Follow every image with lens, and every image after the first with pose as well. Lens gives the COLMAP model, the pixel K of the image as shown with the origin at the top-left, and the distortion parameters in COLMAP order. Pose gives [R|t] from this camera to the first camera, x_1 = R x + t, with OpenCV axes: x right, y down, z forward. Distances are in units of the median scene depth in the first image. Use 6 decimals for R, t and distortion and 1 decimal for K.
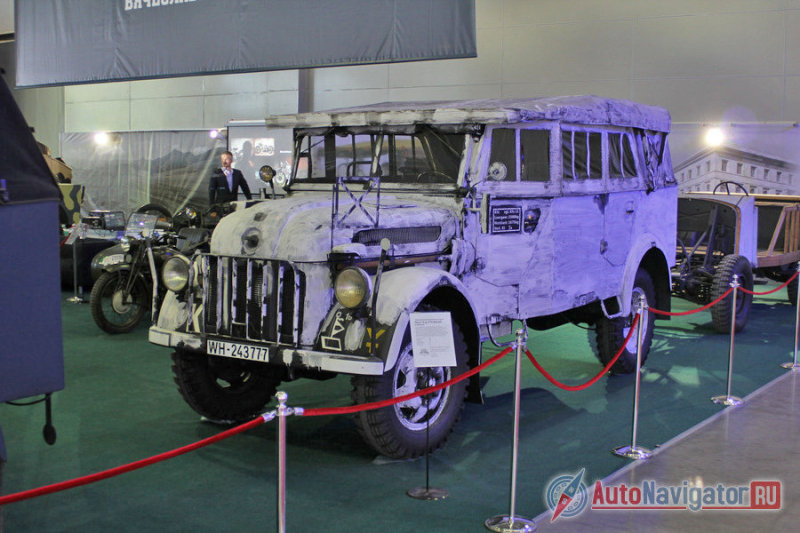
lens RADIAL K [[1034.4, 0, 400.5], [0, 1034.4, 265.5], [0, 0, 1]] dist [-0.113620, 0.000000]
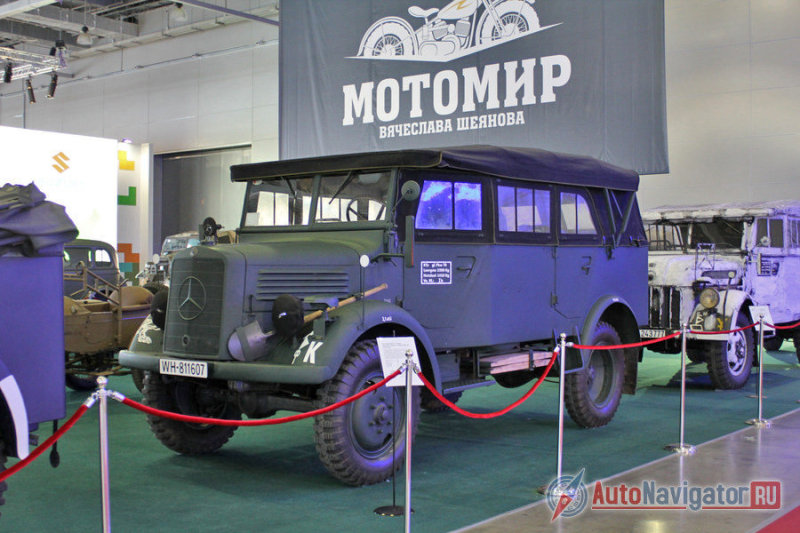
lens RADIAL K [[1034.4, 0, 399.2], [0, 1034.4, 267.9], [0, 0, 1]] dist [-0.113620, 0.000000]
pose [[0.999092, -0.011733, -0.040956, -0.485639], [0.007766, 0.995380, -0.095702, 0.127281], [0.041889, 0.095297, 0.994567, -0.857007]]
